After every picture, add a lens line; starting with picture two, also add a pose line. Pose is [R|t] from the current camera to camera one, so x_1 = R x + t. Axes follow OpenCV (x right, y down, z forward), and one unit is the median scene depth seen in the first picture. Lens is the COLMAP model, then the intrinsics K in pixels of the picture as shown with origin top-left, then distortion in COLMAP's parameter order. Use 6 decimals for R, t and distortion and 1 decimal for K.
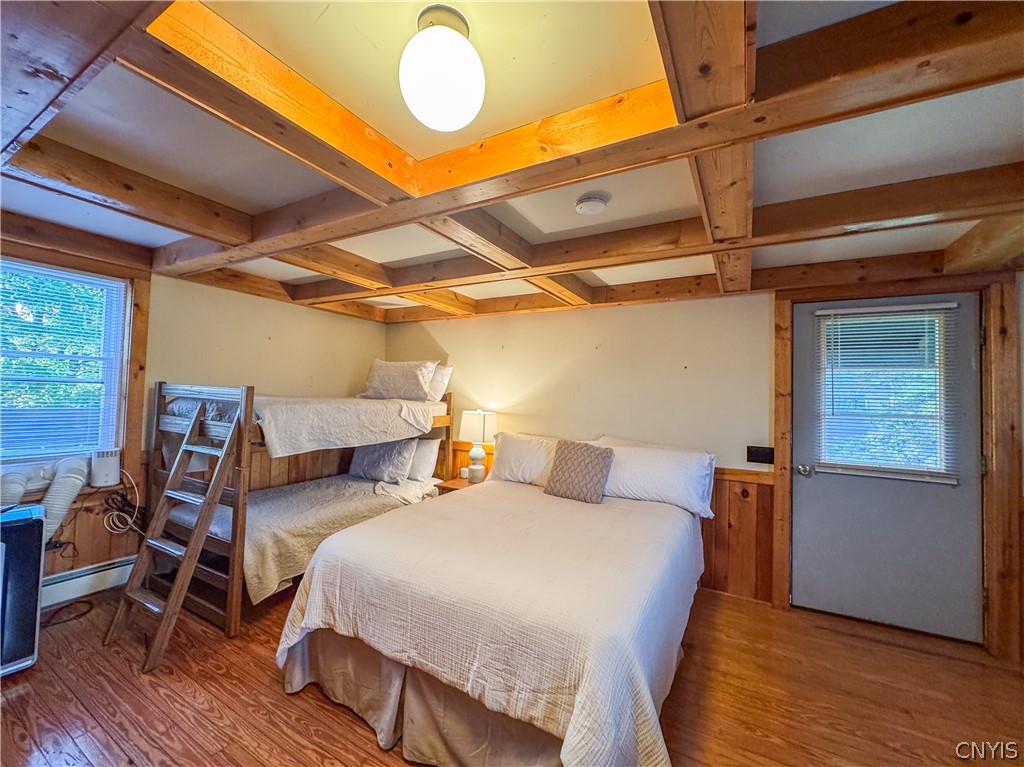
lens RADIAL K [[411.8, 0, 514.0], [0, 411.8, 377.7], [0, 0, 1]] dist [0.002722, 0.000160]
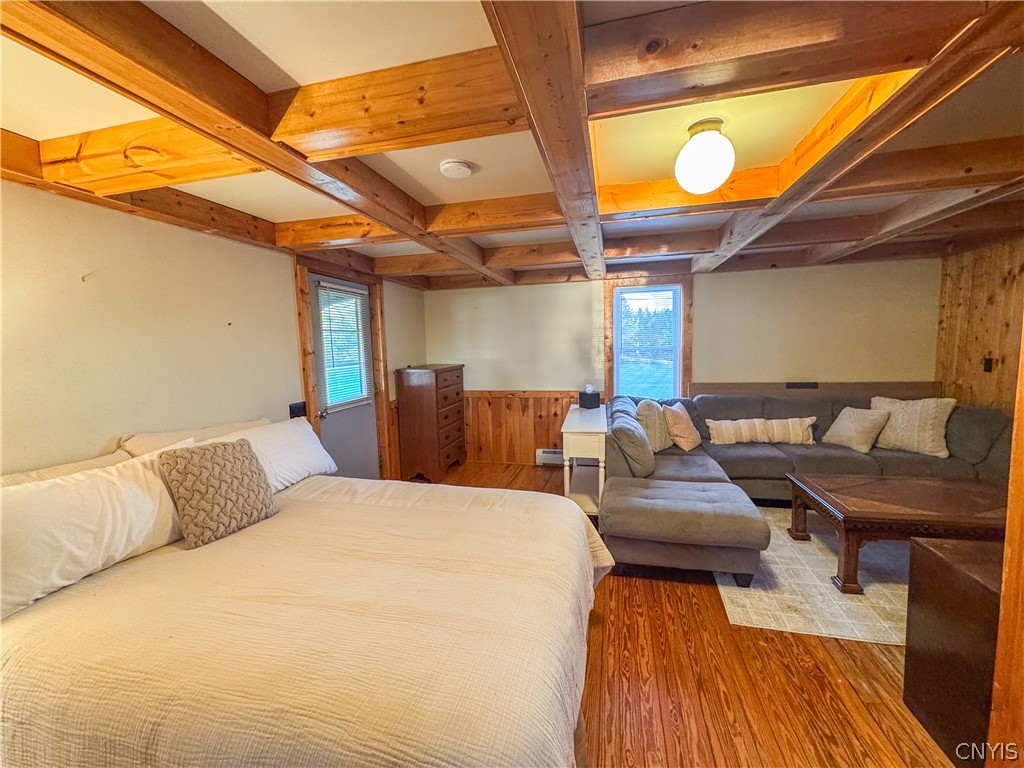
lens RADIAL K [[411.8, 0, 514.9], [0, 411.8, 387.4], [0, 0, 1]] dist [0.002722, 0.000160]
pose [[-0.272421, -0.116054, 0.955154, -0.611486], [-0.008863, 0.992960, 0.118120, -0.005035], [-0.962137, 0.023713, -0.271532, 0.812201]]
